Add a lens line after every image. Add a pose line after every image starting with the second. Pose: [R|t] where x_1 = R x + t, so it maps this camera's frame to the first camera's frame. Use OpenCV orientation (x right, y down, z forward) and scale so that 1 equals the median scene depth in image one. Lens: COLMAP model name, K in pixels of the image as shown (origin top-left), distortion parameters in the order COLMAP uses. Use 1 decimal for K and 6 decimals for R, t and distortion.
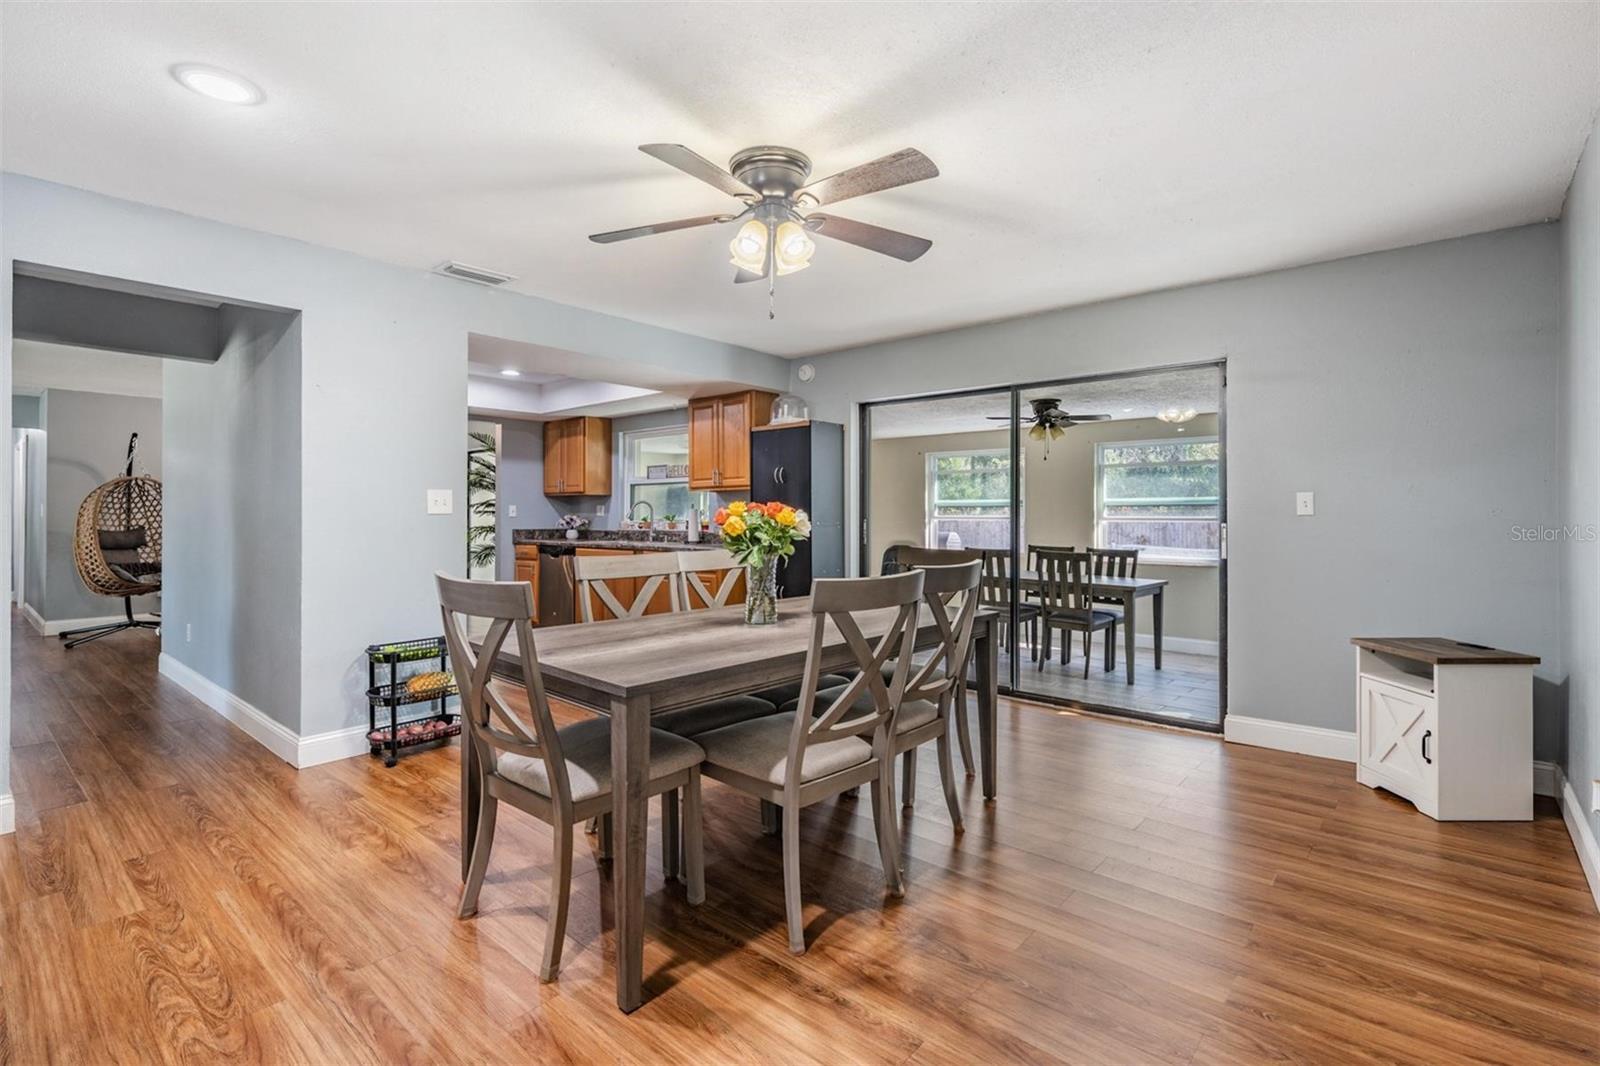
lens RADIAL K [[742.0, 0, 793.0], [0, 742.0, 514.2], [0, 0, 1]] dist [0.000015, -0.001352]
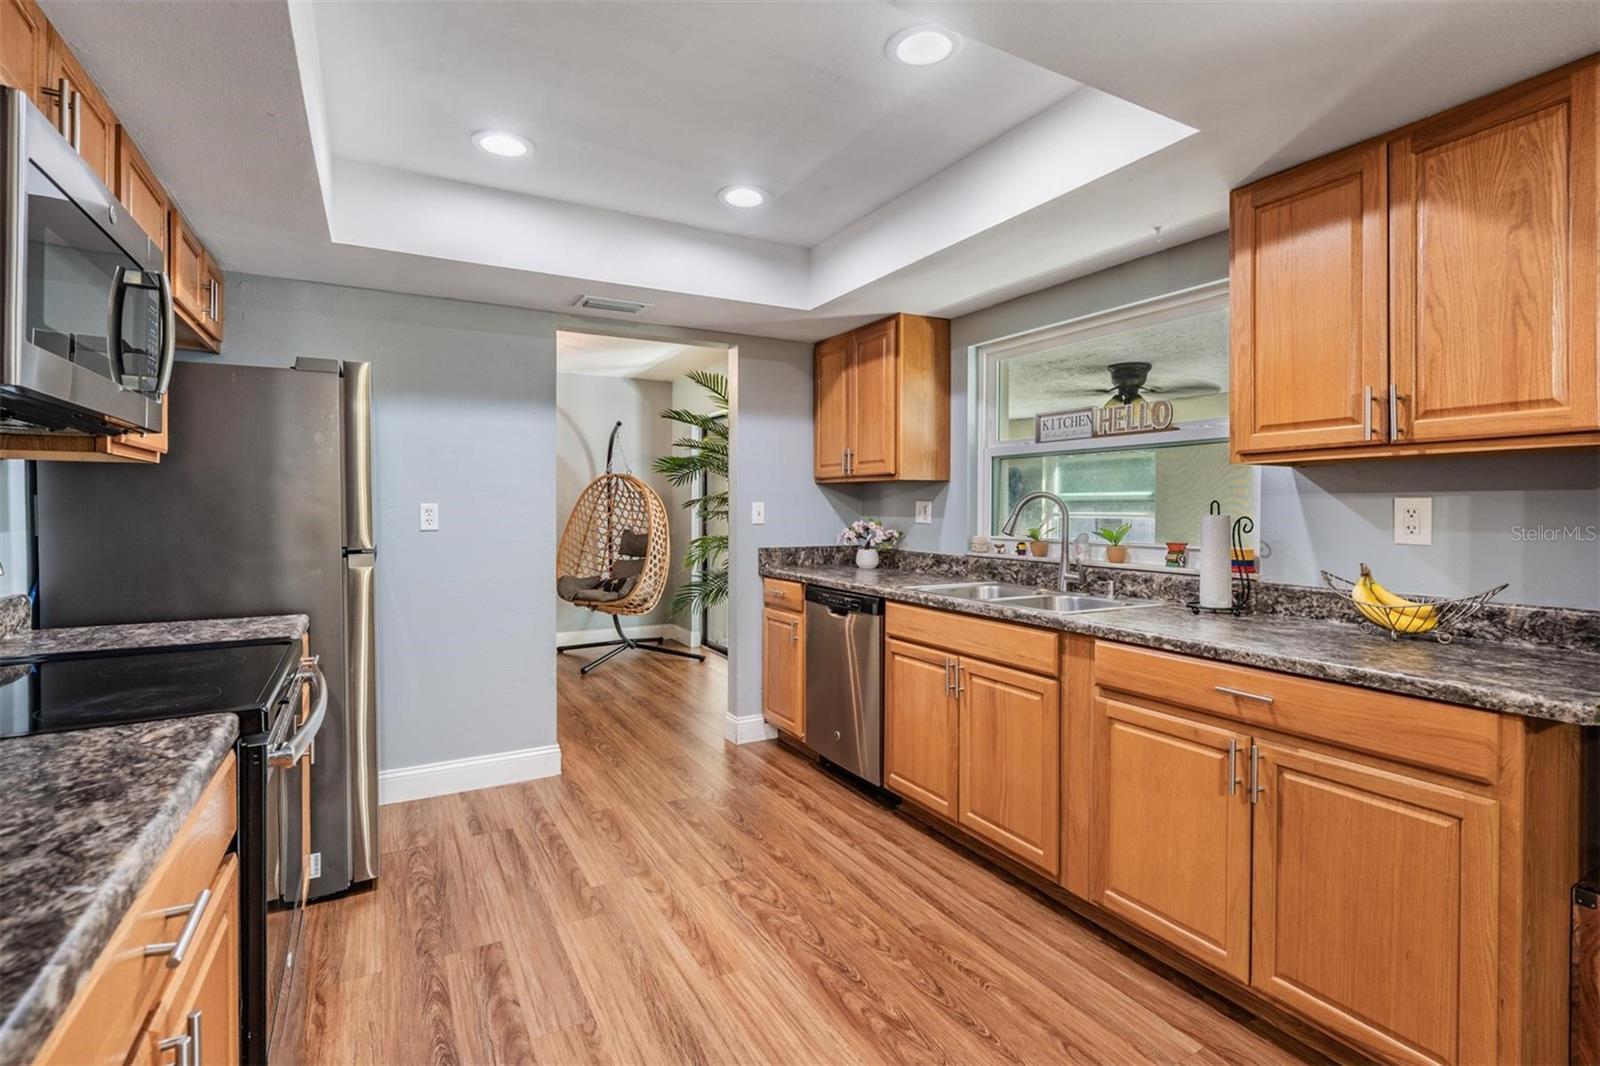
lens RADIAL K [[742.0, 0, 792.5], [0, 742.0, 512.8], [0, 0, 1]] dist [0.001557, -0.000311]
pose [[0.940359, 0.004199, -0.340157, -0.179415], [0.000354, 0.999911, 0.013322, -0.011430], [0.340183, -0.012648, 0.940274, 0.522834]]
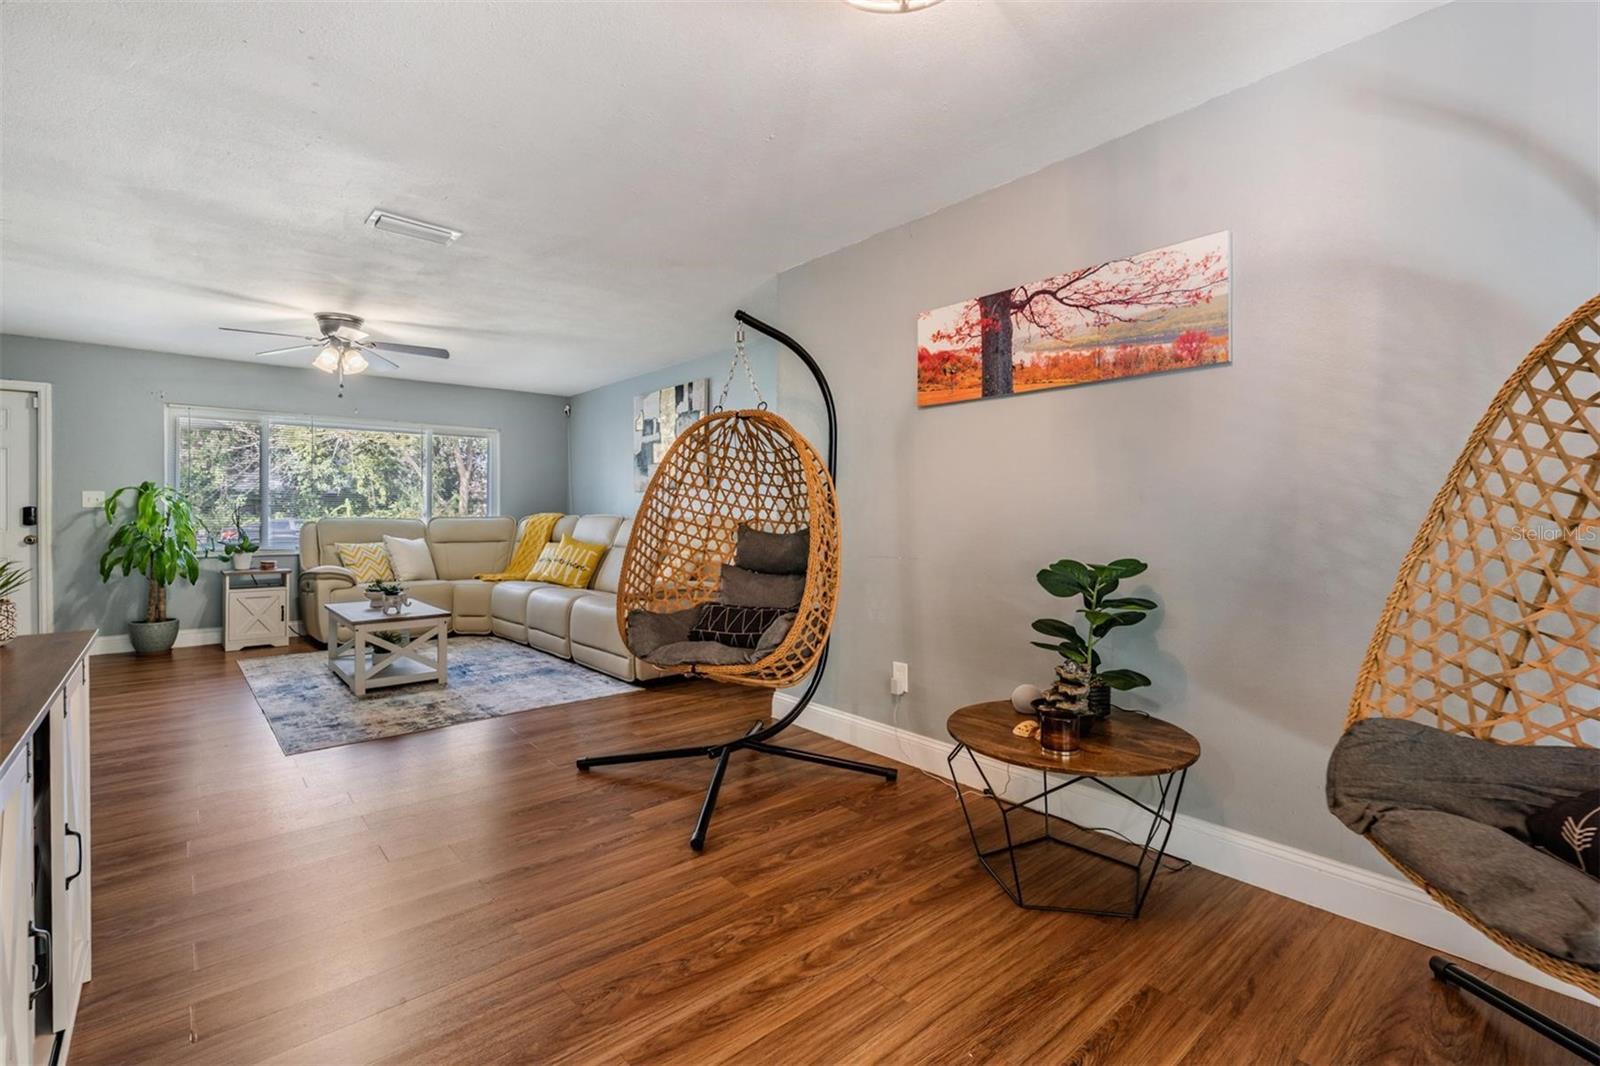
lens RADIAL K [[715.6, 0, 773.3], [0, 715.6, 510.7], [0, 0, 1]] dist [-0.001511, 0.000061]
pose [[-0.164221, -0.002505, -0.986420, -0.459963], [0.000729, 0.999996, -0.002661, 0.009781], [0.986423, -0.001156, -0.164218, 1.058826]]
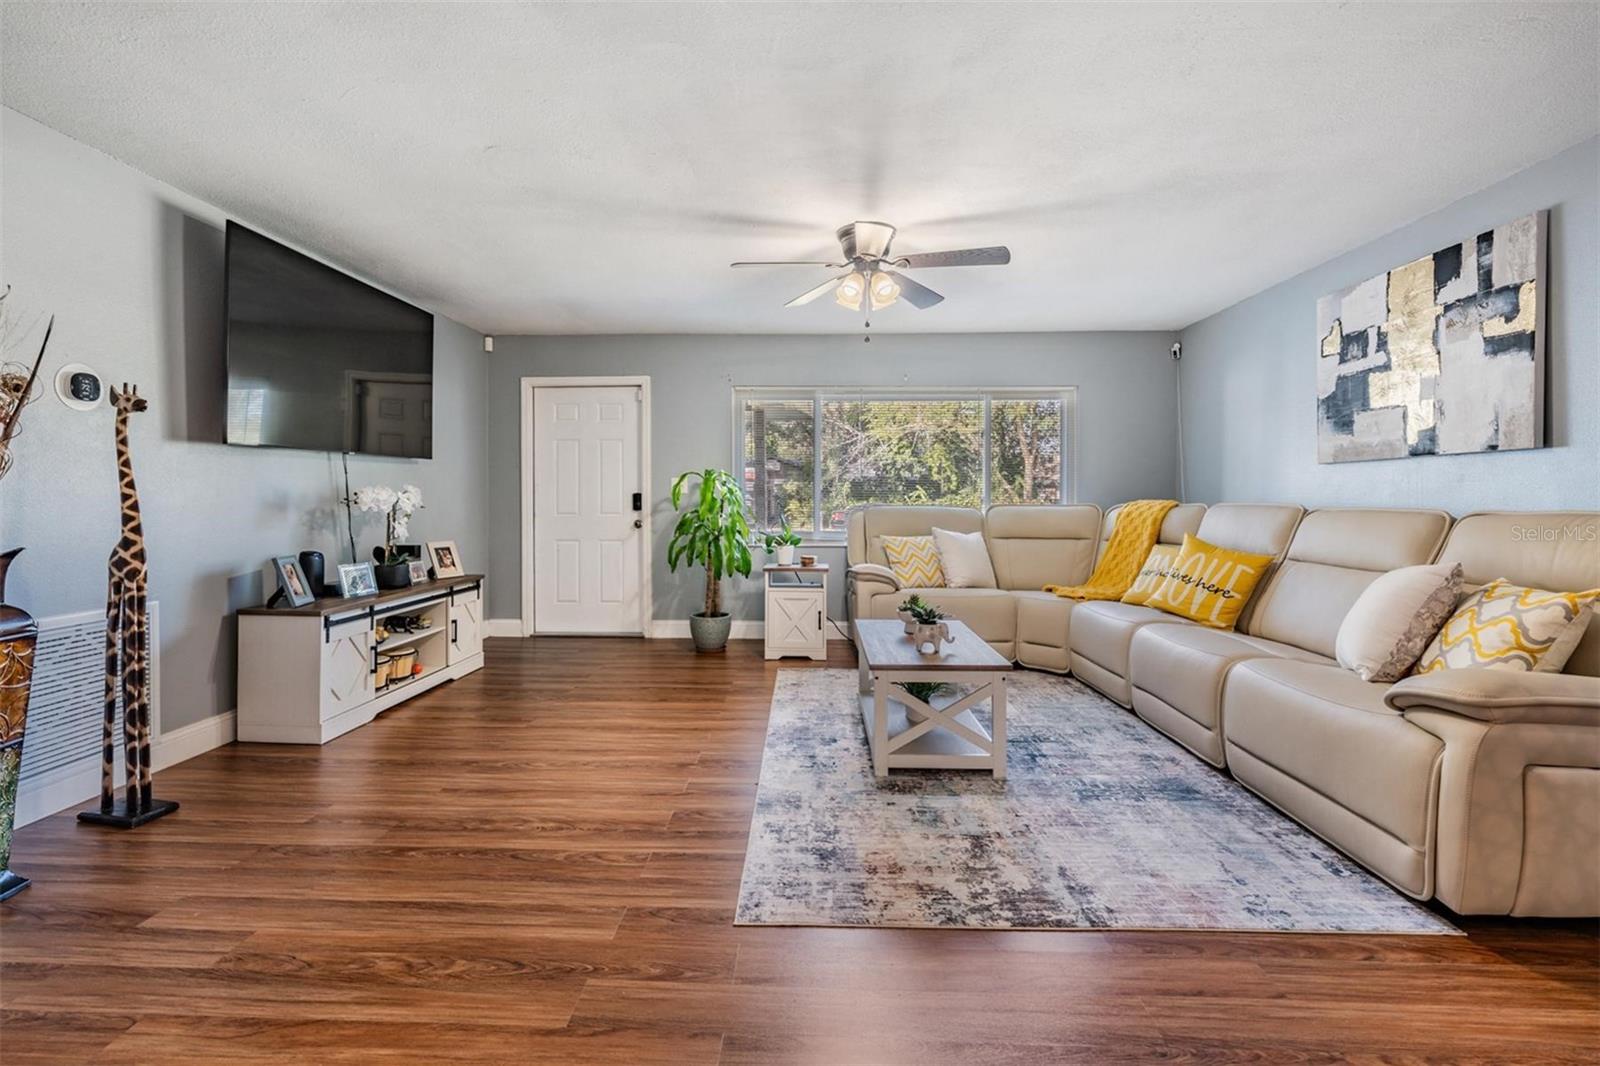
lens RADIAL K [[704.1, 0, 789.9], [0, 704.1, 499.2], [0, 0, 1]] dist [0.000056, -0.000398]
pose [[-0.782588, 0.001178, -0.622539, -0.704152], [-0.000182, 0.999998, 0.002121, 0.008176], [0.622541, 0.001773, -0.782586, 0.897775]]
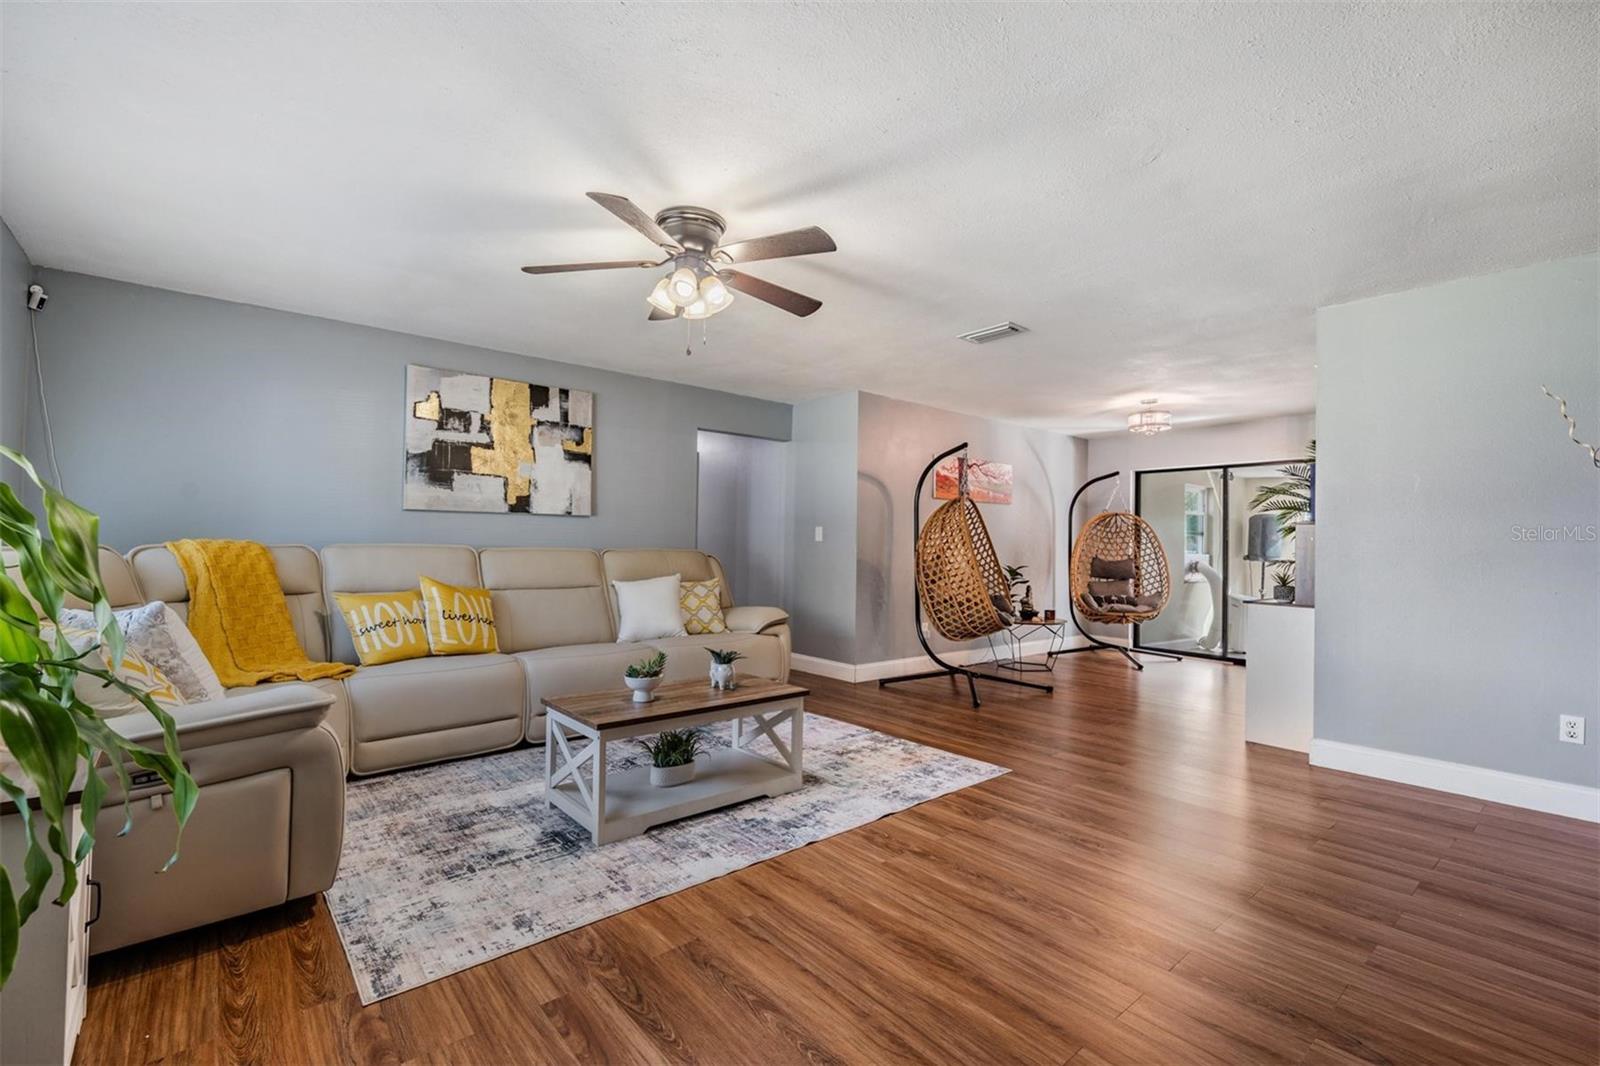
lens RADIAL K [[699.3, 0, 814.3], [0, 699.3, 534.1], [0, 0, 1]] dist [0.014508, -0.000175]
pose [[0.988626, 0.013092, -0.149823, -0.905755], [-0.015604, 0.999756, -0.015603, 0.007956], [0.149582, 0.017764, 0.988590, 0.202981]]
